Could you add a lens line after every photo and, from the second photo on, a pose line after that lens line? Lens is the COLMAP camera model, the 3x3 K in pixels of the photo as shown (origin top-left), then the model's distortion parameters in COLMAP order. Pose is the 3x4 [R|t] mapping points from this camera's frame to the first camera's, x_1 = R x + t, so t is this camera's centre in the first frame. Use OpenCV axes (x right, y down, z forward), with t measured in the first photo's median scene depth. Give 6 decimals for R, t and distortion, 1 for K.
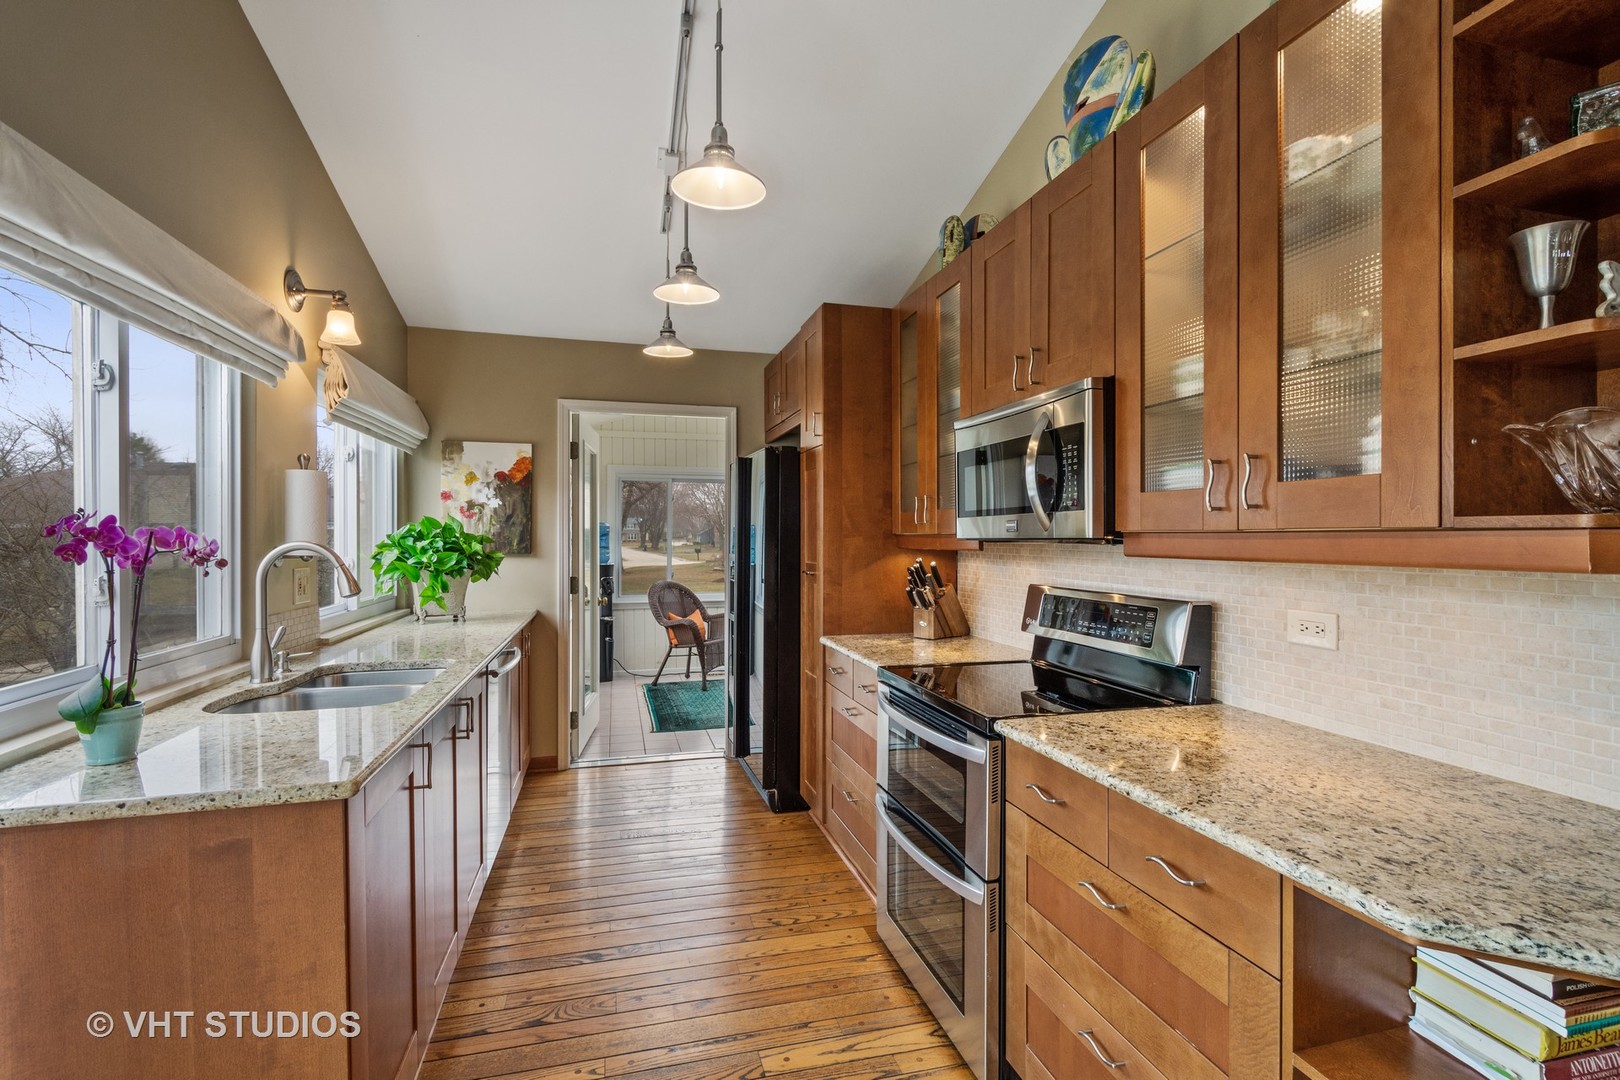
lens RADIAL K [[761.0, 0, 810.0], [0, 761.0, 540.0], [0, 0, 1]] dist [0.003425, 0.000170]
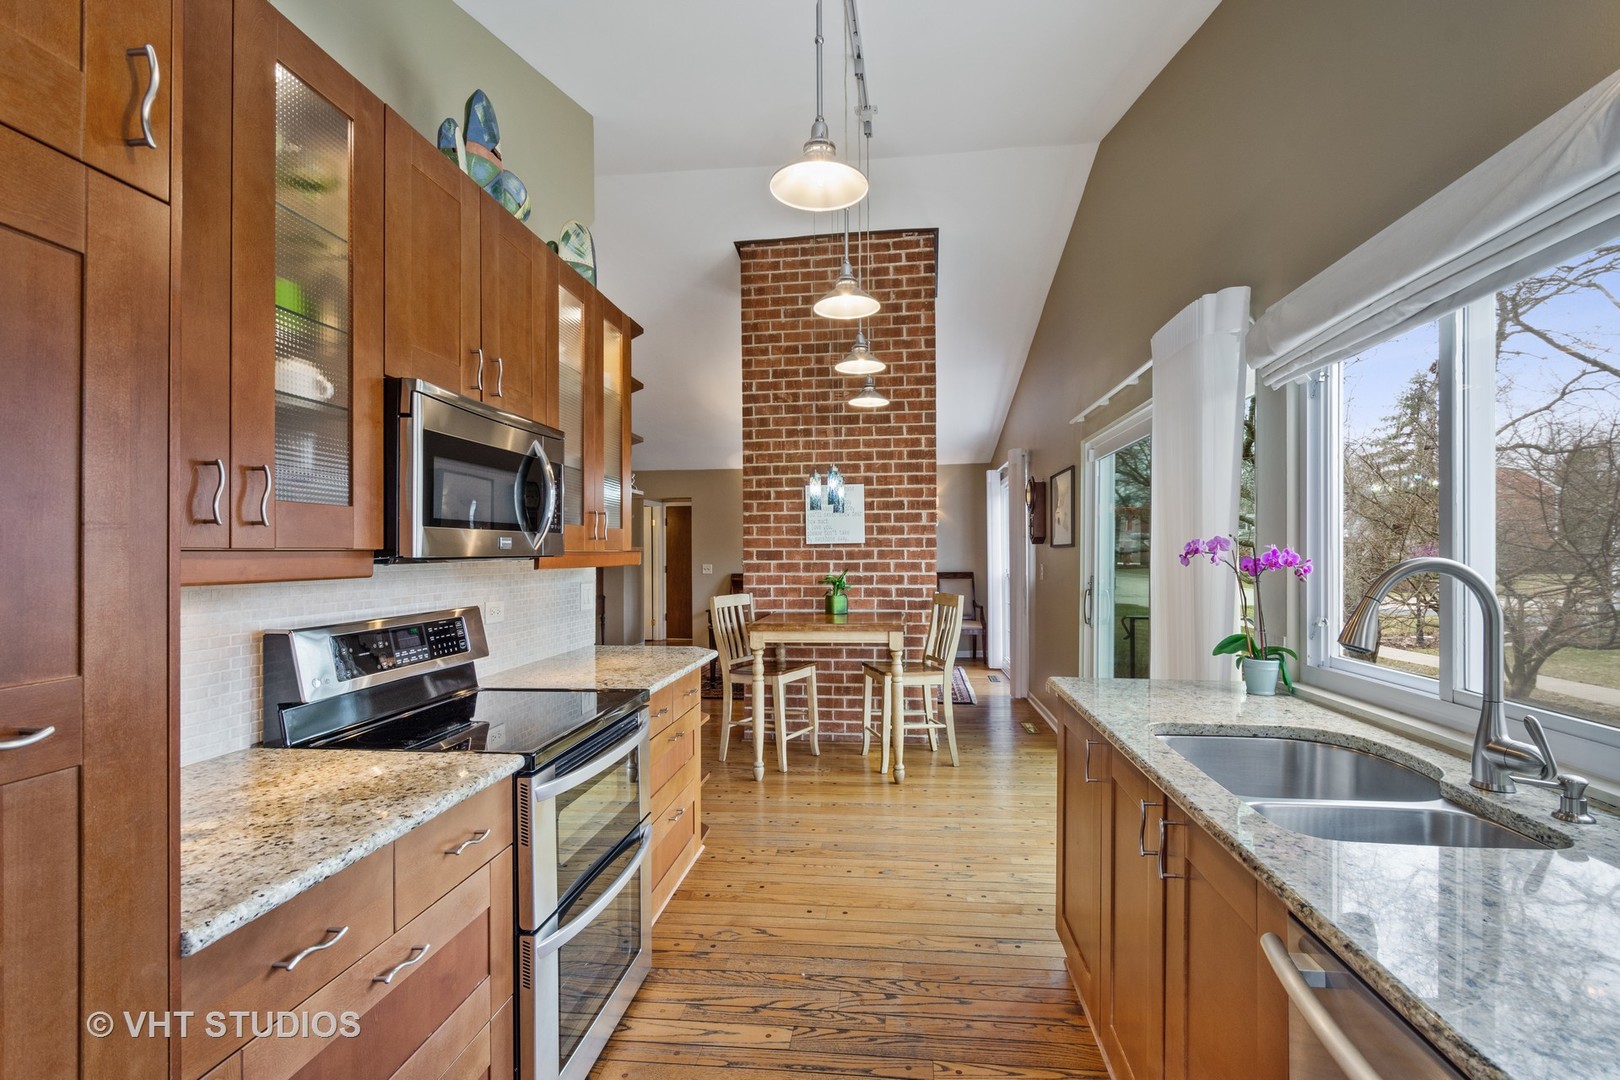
lens RADIAL K [[761.0, 0, 810.0], [0, 761.0, 540.0], [0, 0, 1]] dist [0.003425, 0.000170]
pose [[-0.929298, -0.001844, 0.369327, -0.411488], [-0.003386, 0.999988, -0.003527, -0.021455], [-0.369316, -0.004528, -0.929293, 1.682780]]
